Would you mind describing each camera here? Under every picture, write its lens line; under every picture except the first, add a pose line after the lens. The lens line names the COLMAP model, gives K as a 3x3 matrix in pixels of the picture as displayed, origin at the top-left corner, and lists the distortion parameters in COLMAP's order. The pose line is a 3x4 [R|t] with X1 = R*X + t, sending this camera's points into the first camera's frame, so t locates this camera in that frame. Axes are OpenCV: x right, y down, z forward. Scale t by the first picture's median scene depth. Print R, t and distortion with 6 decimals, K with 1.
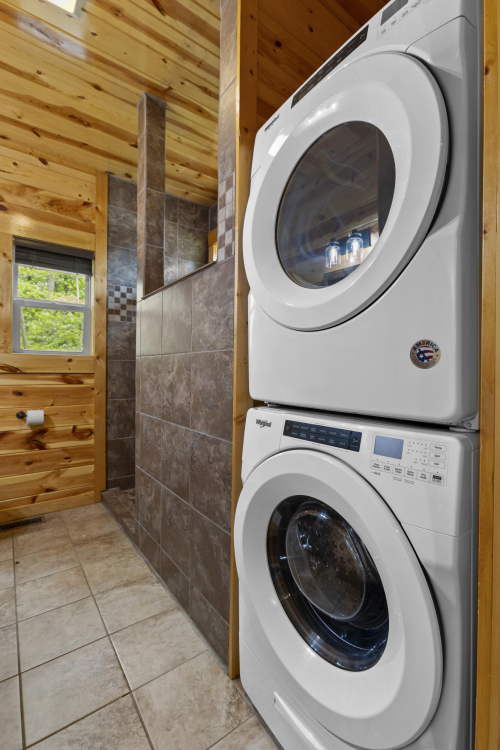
lens RADIAL K [[336.3, 0, 250.0], [0, 336.3, 375.0], [0, 0, 1]] dist [0.001785, 0.000995]
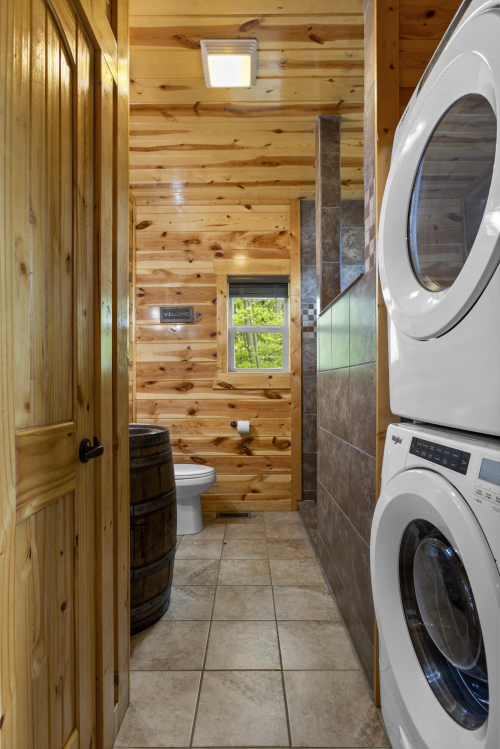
lens RADIAL K [[373.4, 0, 249.9], [0, 373.4, 388.5], [0, 0, 1]] dist [-0.004072, 0.009929]
pose [[0.809839, -0.008019, -0.586598, 0.170498], [0.004477, 0.999962, -0.007490, 0.003140], [0.586636, 0.003440, 0.809844, -0.045734]]
